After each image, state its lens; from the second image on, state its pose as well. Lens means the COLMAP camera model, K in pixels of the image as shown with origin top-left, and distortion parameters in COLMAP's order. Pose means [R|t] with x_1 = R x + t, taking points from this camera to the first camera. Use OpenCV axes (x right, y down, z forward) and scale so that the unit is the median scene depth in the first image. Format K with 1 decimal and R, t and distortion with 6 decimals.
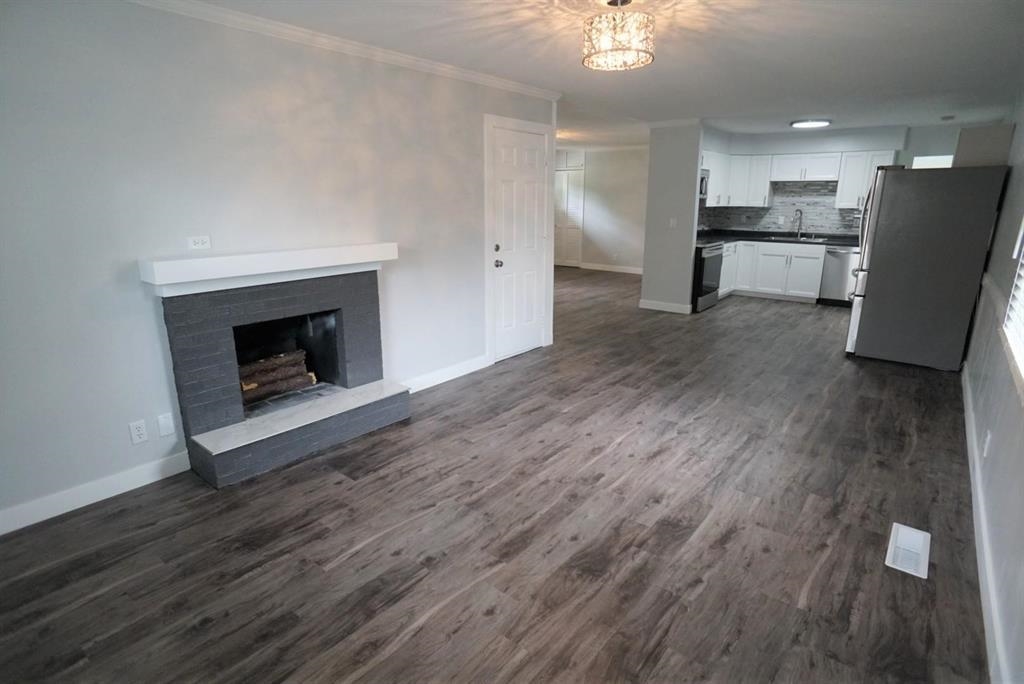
lens RADIAL K [[545.8, 0, 490.0], [0, 545.8, 338.6], [0, 0, 1]] dist [-0.037353, 0.011092]
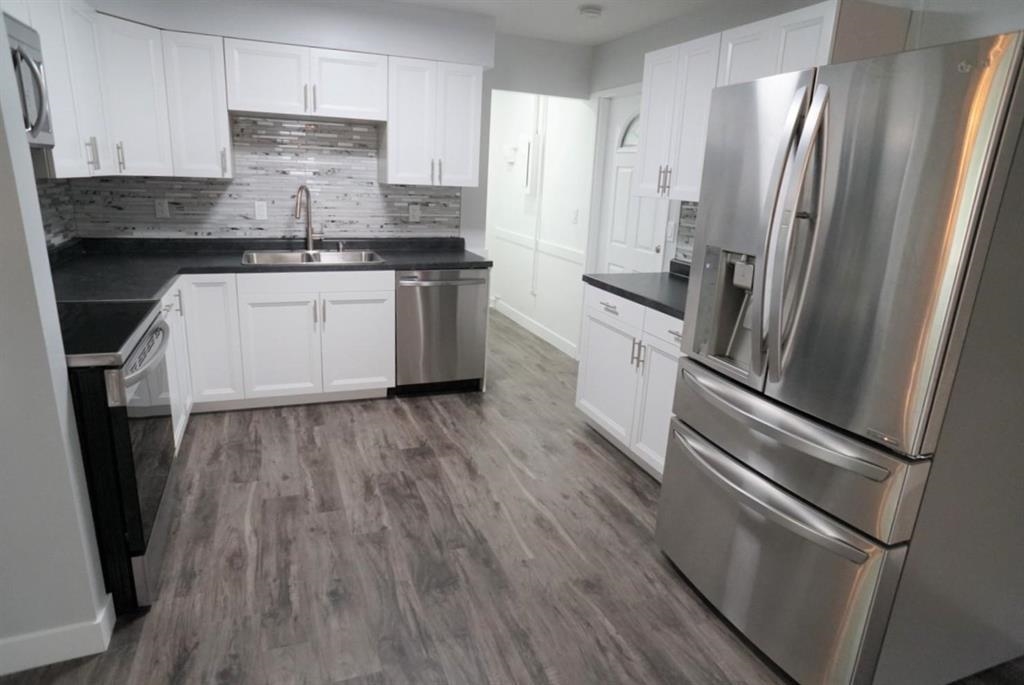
lens RADIAL K [[607.5, 0, 504.3], [0, 607.5, 320.1], [0, 0, 1]] dist [-0.013941, 0.000640]
pose [[0.488205, -0.182841, 0.853361, 0.224506], [0.179056, 0.977991, 0.107107, -0.157071], [-0.854163, 0.100509, 0.510199, 0.626727]]
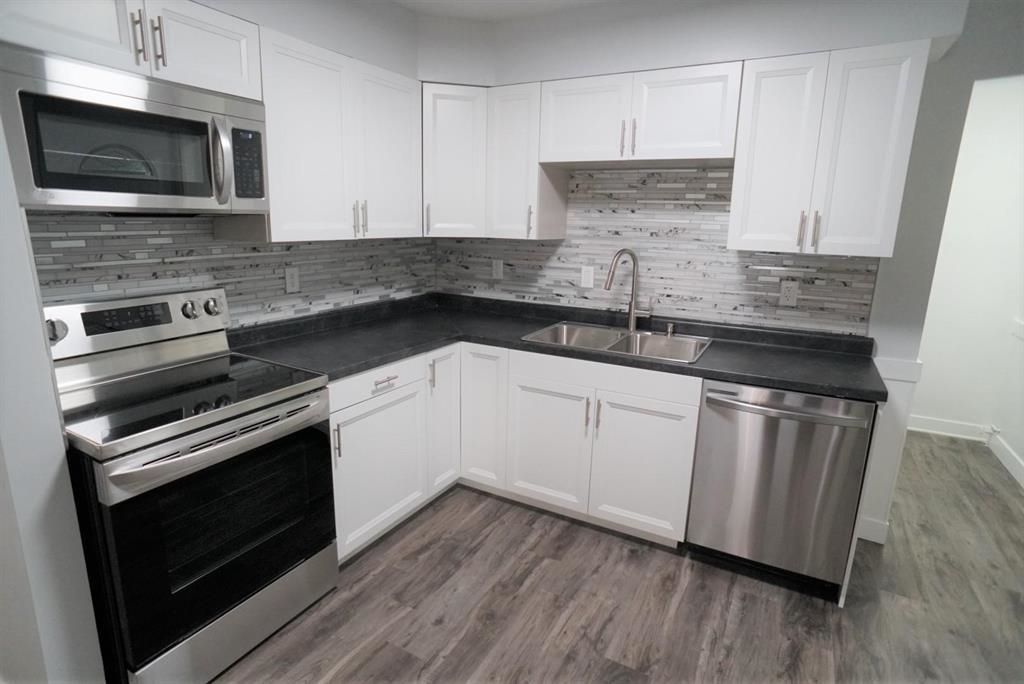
lens RADIAL K [[545.8, 0, 506.5], [0, 545.8, 334.6], [0, 0, 1]] dist [-0.037353, 0.011092]
pose [[0.985847, -0.016476, 0.166837, 0.435849], [0.022564, 0.999144, -0.034660, -0.173938], [-0.166124, 0.037934, 0.985375, 0.671453]]
